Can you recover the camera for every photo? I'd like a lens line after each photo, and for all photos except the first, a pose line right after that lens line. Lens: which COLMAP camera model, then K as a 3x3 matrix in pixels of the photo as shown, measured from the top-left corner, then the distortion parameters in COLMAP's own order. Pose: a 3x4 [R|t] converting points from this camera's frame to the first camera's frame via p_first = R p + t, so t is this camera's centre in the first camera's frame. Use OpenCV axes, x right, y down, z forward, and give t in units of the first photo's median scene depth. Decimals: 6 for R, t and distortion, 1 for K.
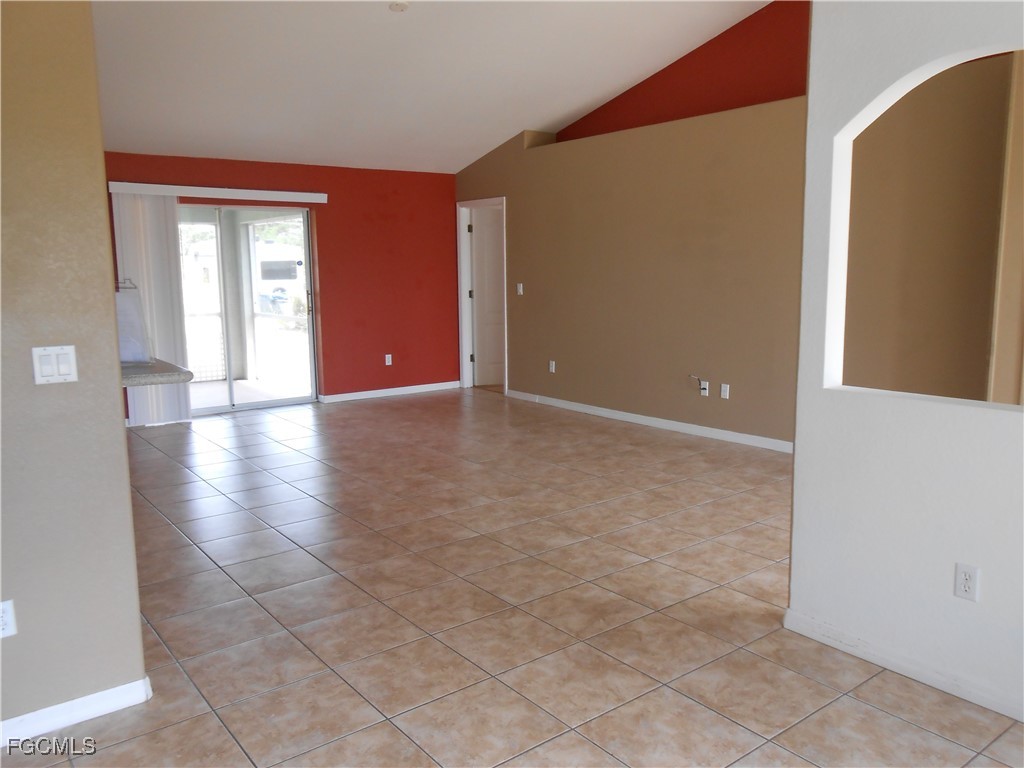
lens RADIAL K [[795.6, 0, 518.6], [0, 795.6, 384.3], [0, 0, 1]] dist [-0.013126, 0.001218]
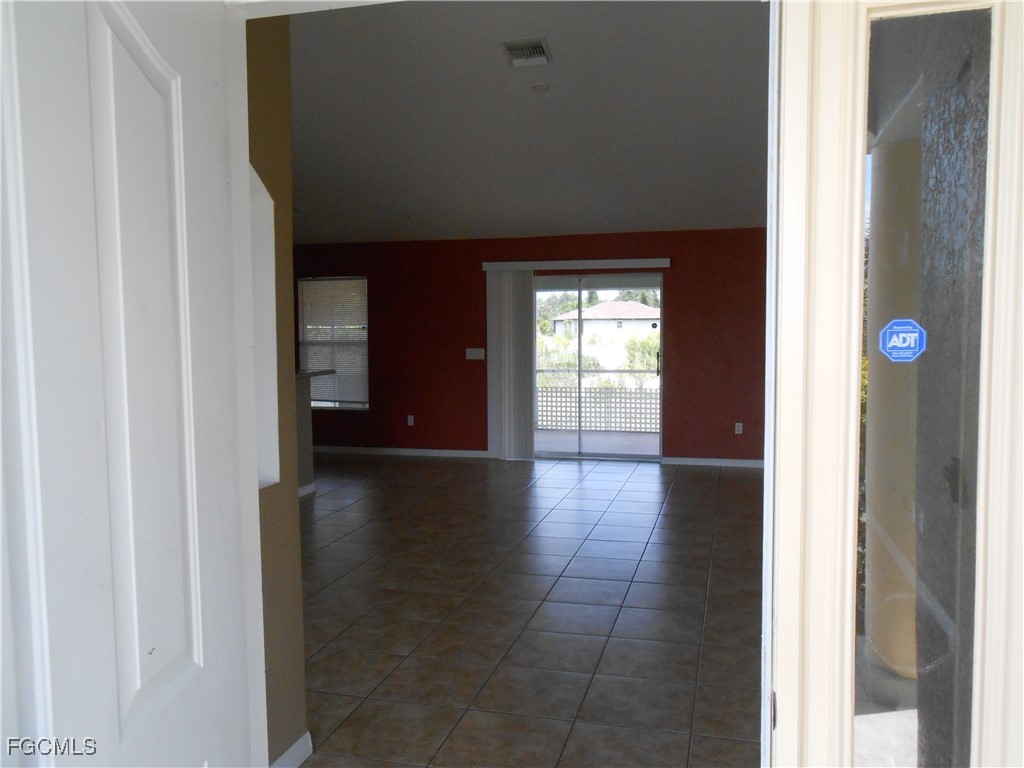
lens RADIAL K [[795.6, 0, 518.6], [0, 795.6, 384.3], [0, 0, 1]] dist [-0.013126, 0.001218]
pose [[0.603526, 0.061600, -0.794960, 0.877732], [-0.117130, 0.993044, -0.011976, -0.086396], [0.788693, 0.100342, 0.606543, 0.476149]]
